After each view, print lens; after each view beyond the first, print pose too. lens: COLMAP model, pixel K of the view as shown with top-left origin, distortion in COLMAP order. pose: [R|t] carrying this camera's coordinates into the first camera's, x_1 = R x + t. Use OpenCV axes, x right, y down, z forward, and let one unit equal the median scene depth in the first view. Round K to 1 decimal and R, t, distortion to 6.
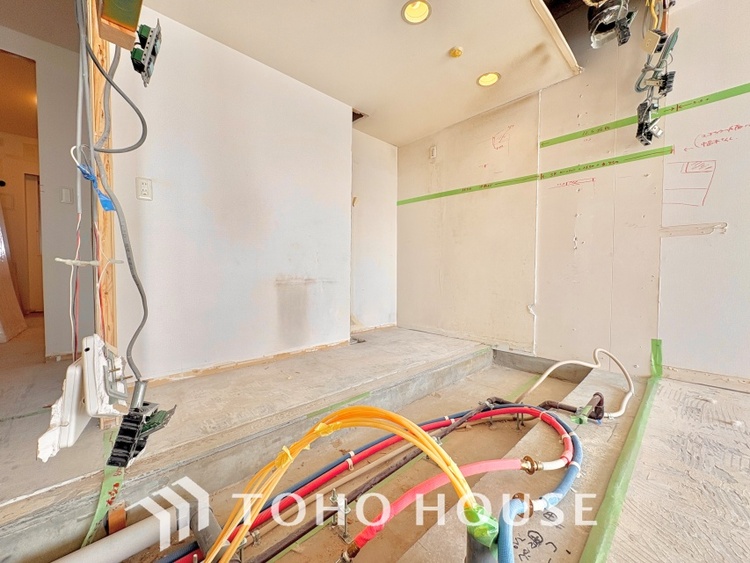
lens RADIAL K [[297.7, 0, 376.4], [0, 297.7, 281.4], [0, 0, 1]] dist [-0.001754, 0.000611]
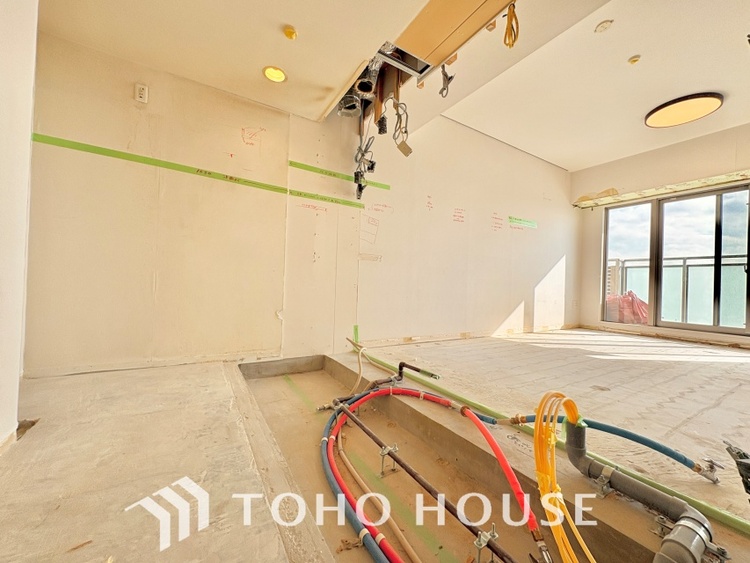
lens RADIAL K [[297.7, 0, 374.1], [0, 297.7, 281.8], [0, 0, 1]] dist [-0.001754, 0.000611]
pose [[0.214580, 0.010934, 0.976645, -0.464632], [-0.002436, 0.999940, -0.010659, -0.012500], [-0.976703, -0.000092, 0.214593, 0.485034]]
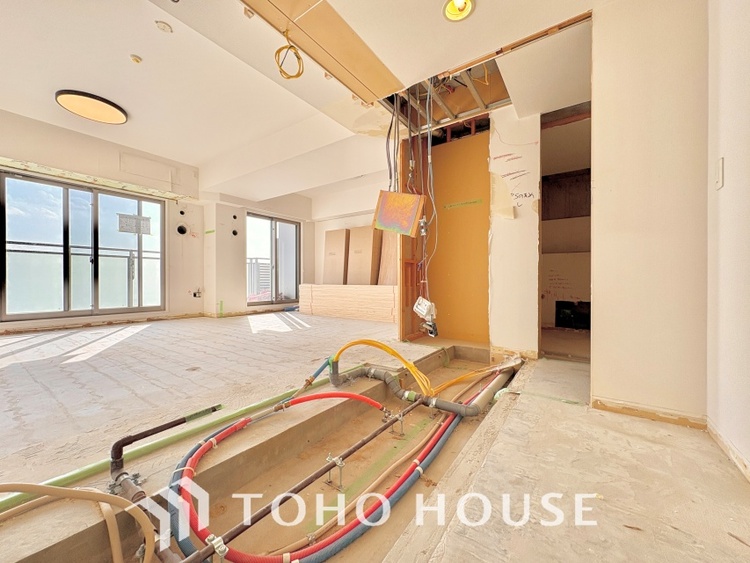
lens RADIAL K [[297.7, 0, 376.1], [0, 297.7, 281.8], [0, 0, 1]] dist [-0.001754, 0.000611]
pose [[-0.978699, -0.003830, -0.205263, 0.150973], [-0.010790, 0.999404, 0.032803, -0.042371], [0.205015, 0.034319, -0.978157, 1.122511]]
